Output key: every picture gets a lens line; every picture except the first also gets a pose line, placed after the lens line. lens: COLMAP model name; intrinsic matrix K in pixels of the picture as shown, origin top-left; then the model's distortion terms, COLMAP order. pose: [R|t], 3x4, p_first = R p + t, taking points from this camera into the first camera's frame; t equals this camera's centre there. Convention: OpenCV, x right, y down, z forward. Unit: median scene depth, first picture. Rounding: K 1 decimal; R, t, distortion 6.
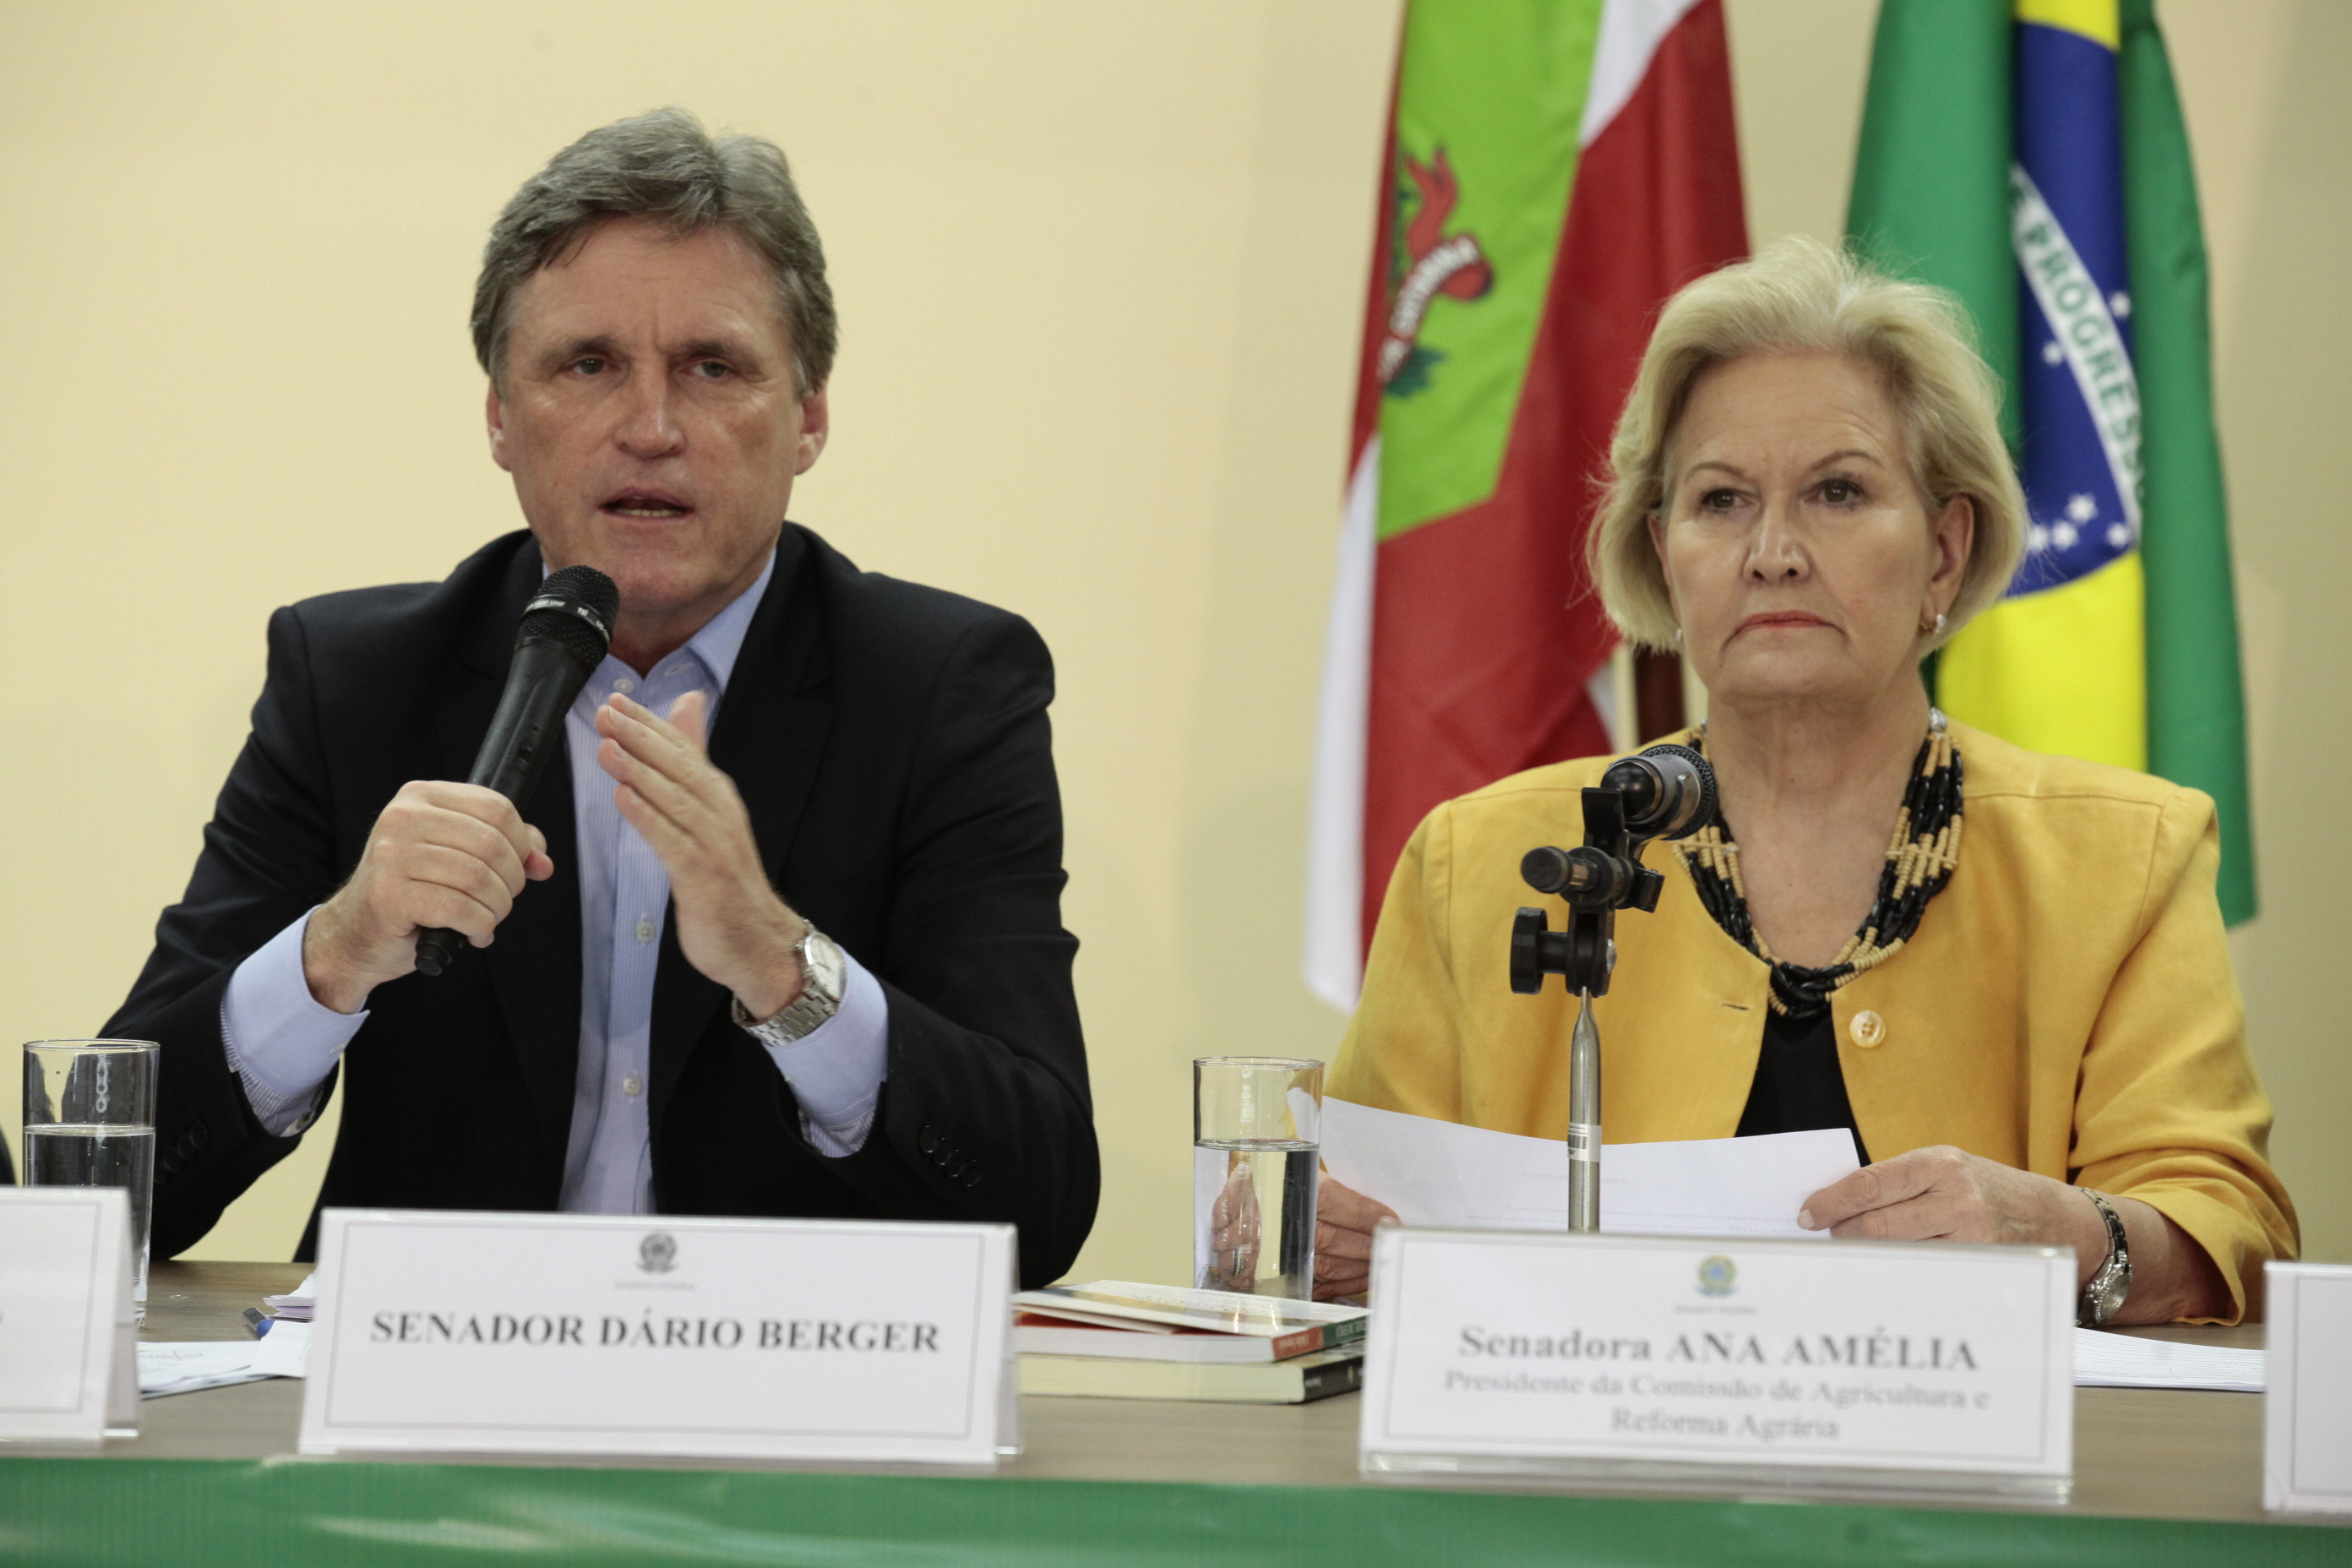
lens RADIAL K [[10903.5, 0, 1178.9], [0, 10903.5, 723.5], [0, 0, 1]] dist [0.948417, -1.201869]
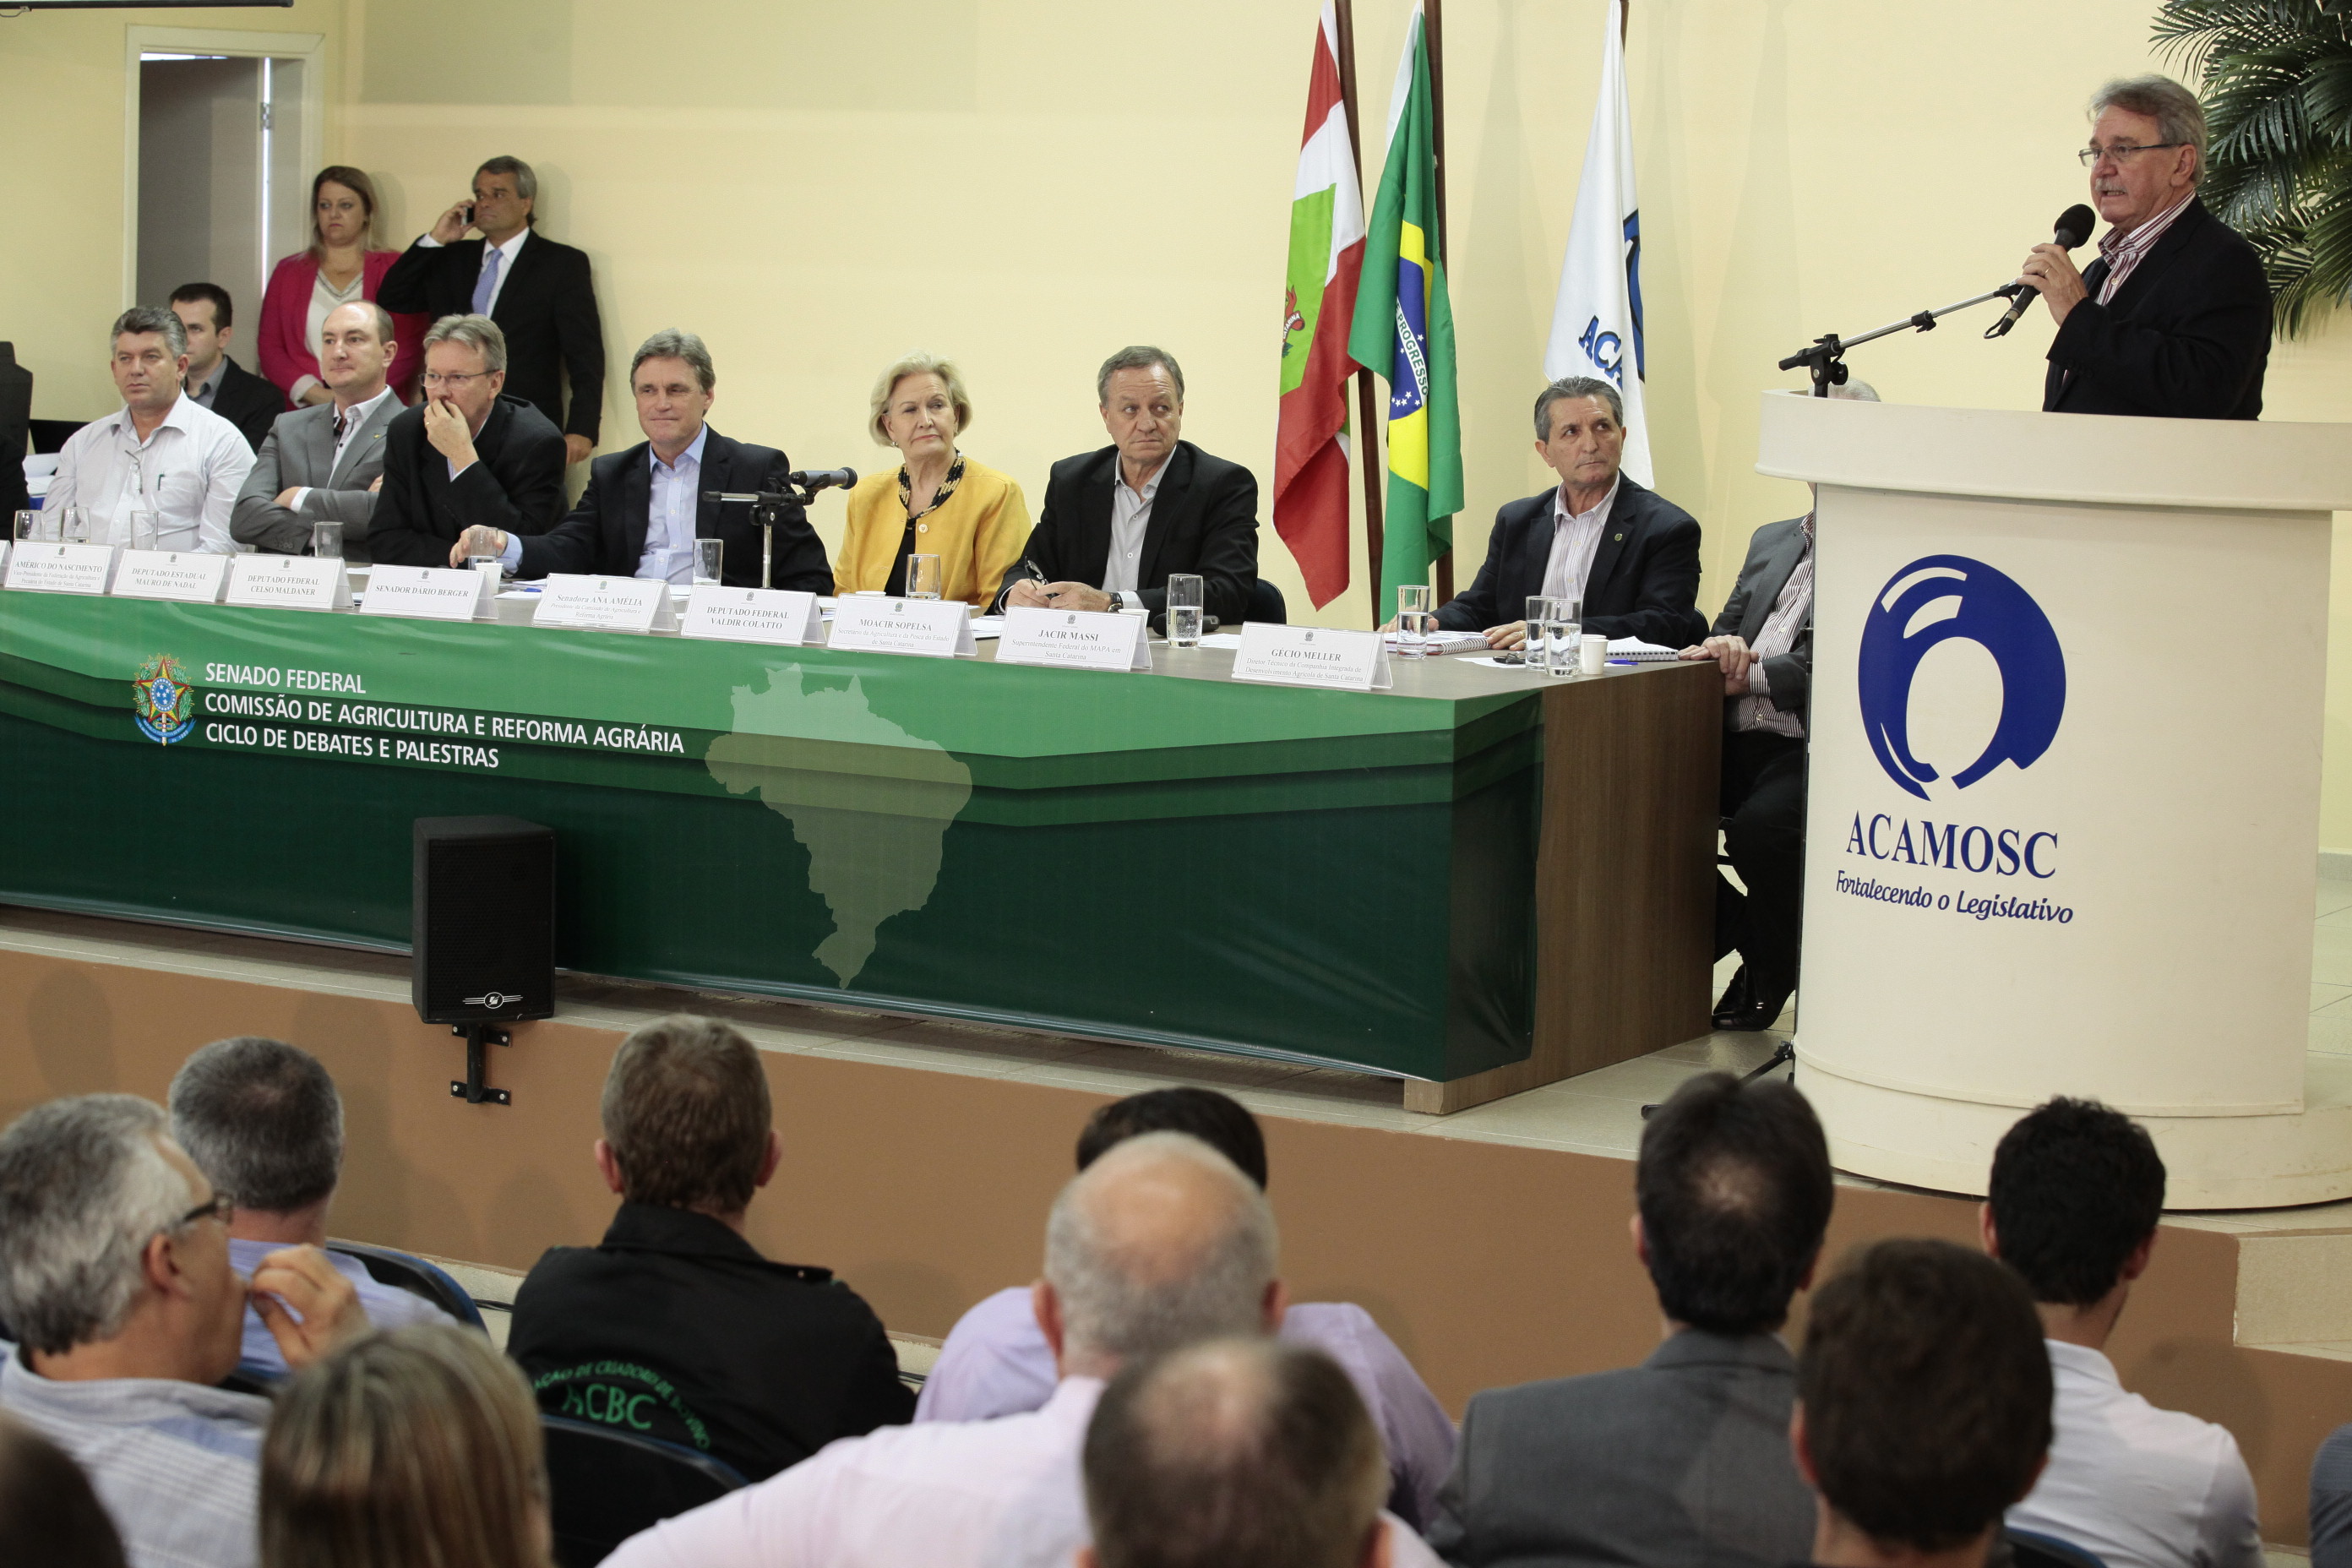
lens RADIAL K [[5104.3, 0, 1176.0], [0, 5104.3, 784.0], [0, 0, 1]] dist [-0.279261, 0.116448]
pose [[0.909645, 0.045726, -0.412862, 1.079534], [-0.013093, 0.996585, 0.081527, -0.042385], [0.415180, -0.068755, 0.907137, -0.819971]]
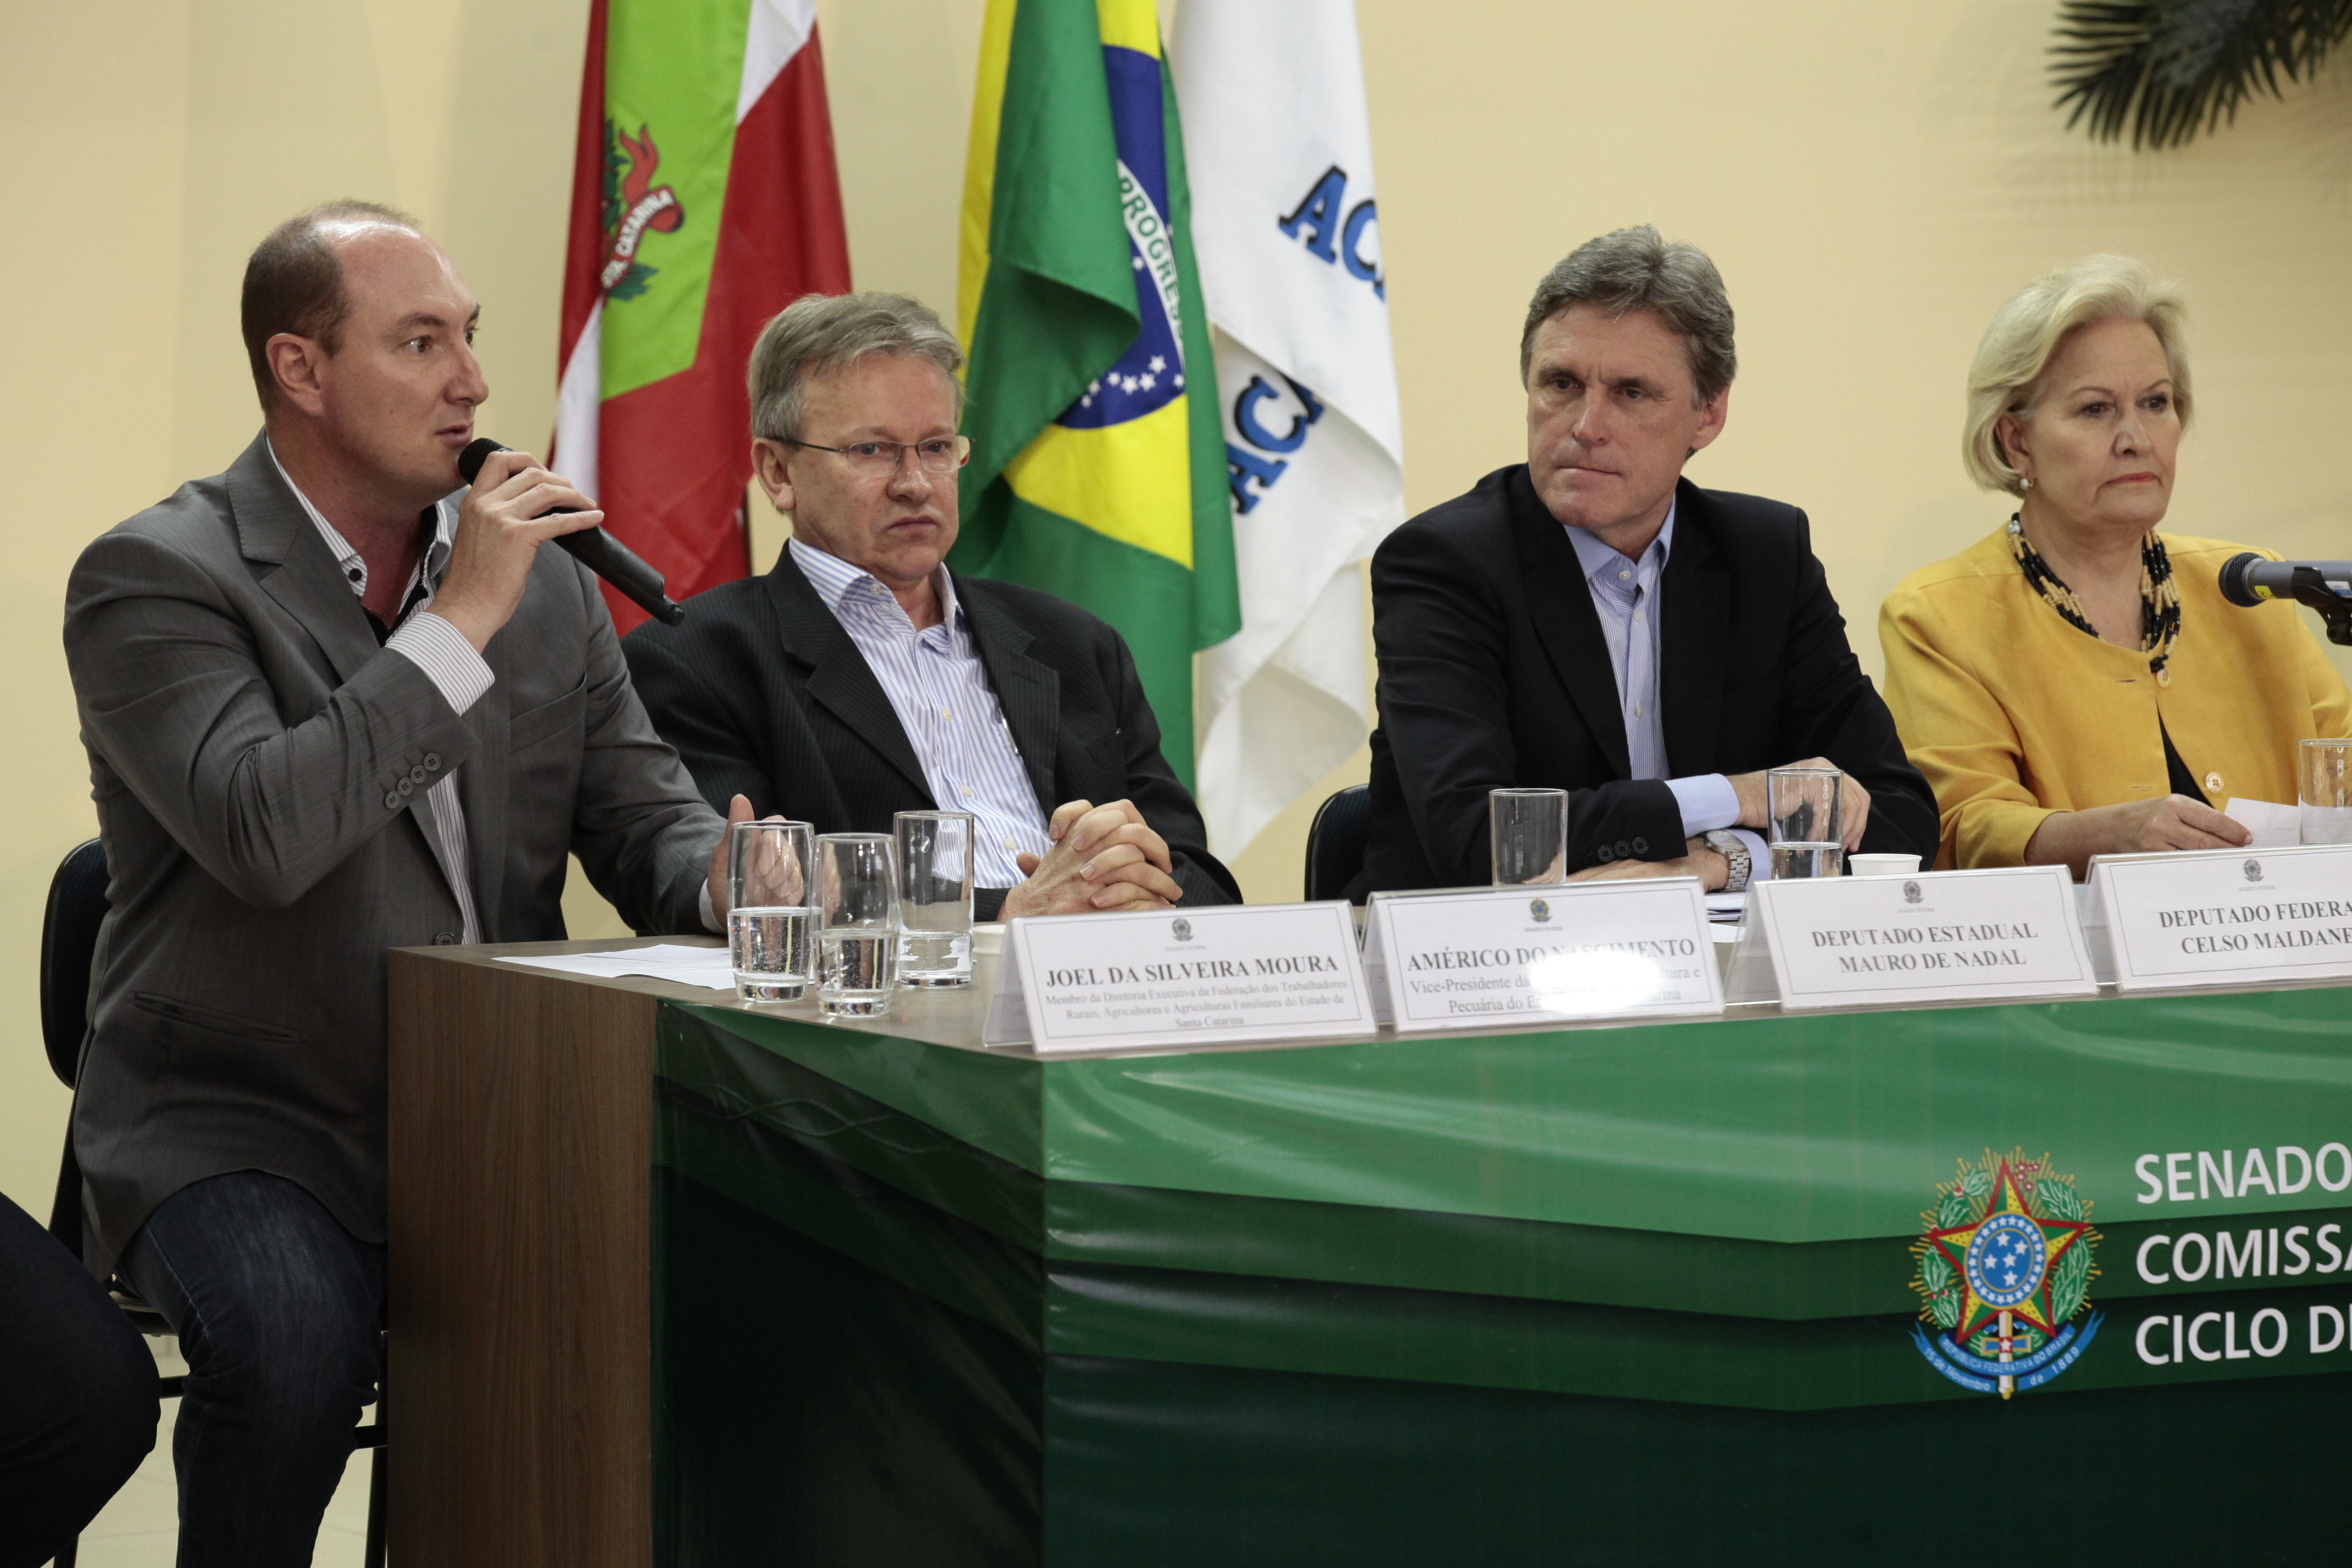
lens RADIAL K [[10903.5, 0, 1178.9], [0, 10903.5, 723.5], [0, 0, 1]] dist [0.948417, -1.201869]
pose [[0.806838, -0.060439, 0.587673, -1.264416], [0.035306, 0.997908, 0.054157, -0.080452], [-0.589716, -0.022947, 0.807284, -0.368267]]
